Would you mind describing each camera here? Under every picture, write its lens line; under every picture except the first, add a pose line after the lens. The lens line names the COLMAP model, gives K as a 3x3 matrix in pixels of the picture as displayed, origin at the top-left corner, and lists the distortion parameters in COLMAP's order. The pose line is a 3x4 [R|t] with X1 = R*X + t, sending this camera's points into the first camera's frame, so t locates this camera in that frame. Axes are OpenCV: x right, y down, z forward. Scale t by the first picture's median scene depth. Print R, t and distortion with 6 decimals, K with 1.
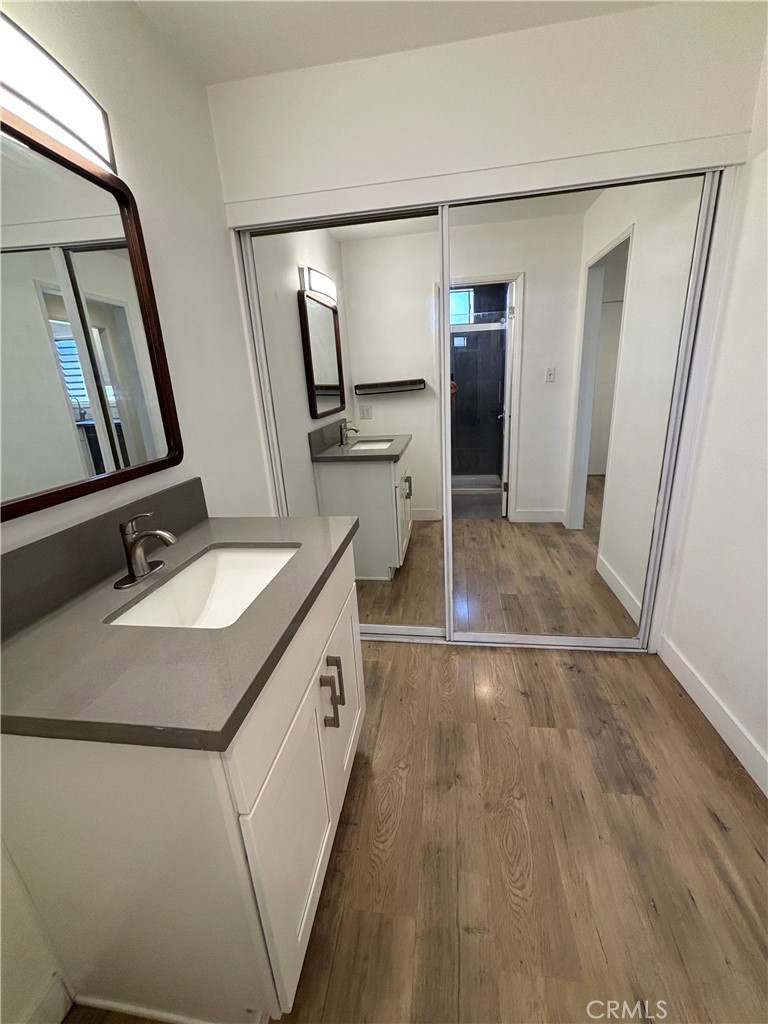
lens RADIAL K [[412.6, 0, 384.0], [0, 412.6, 512.0], [0, 0, 1]] dist [-0.002821, 0.000779]
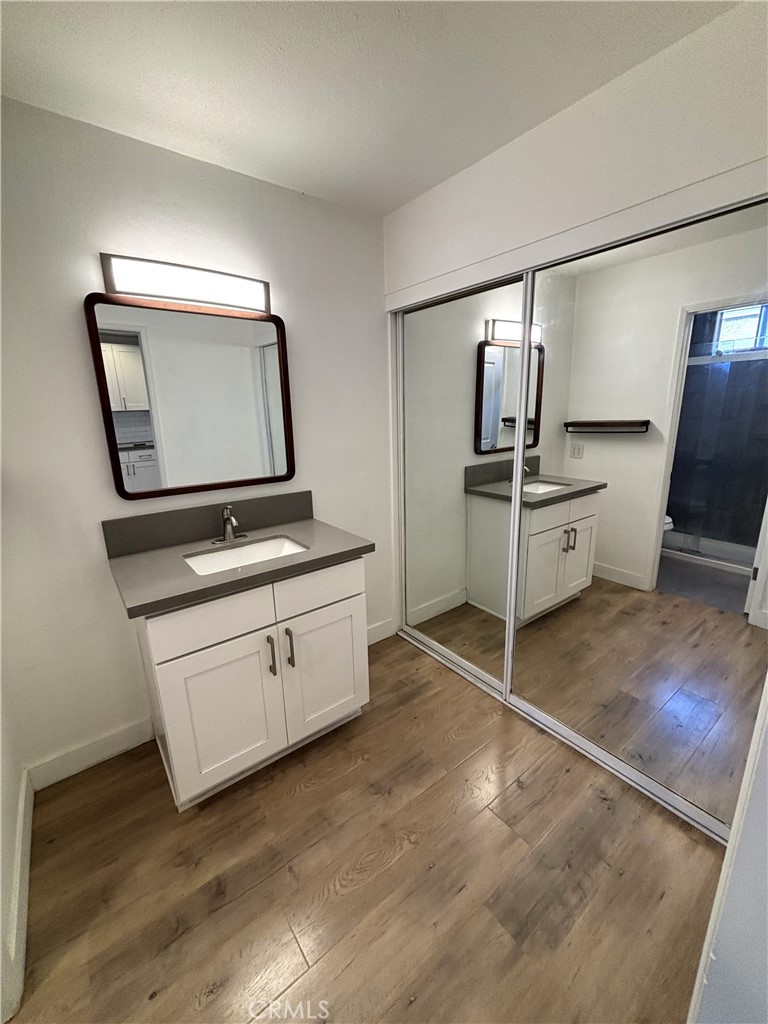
lens RADIAL K [[412.6, 0, 384.0], [0, 412.6, 512.0], [0, 0, 1]] dist [-0.002821, 0.000779]
pose [[0.720282, 0.207666, -0.661867, 0.678389], [-0.228899, 0.971848, 0.055824, -0.138588], [0.654827, 0.111292, 0.747539, 0.068138]]
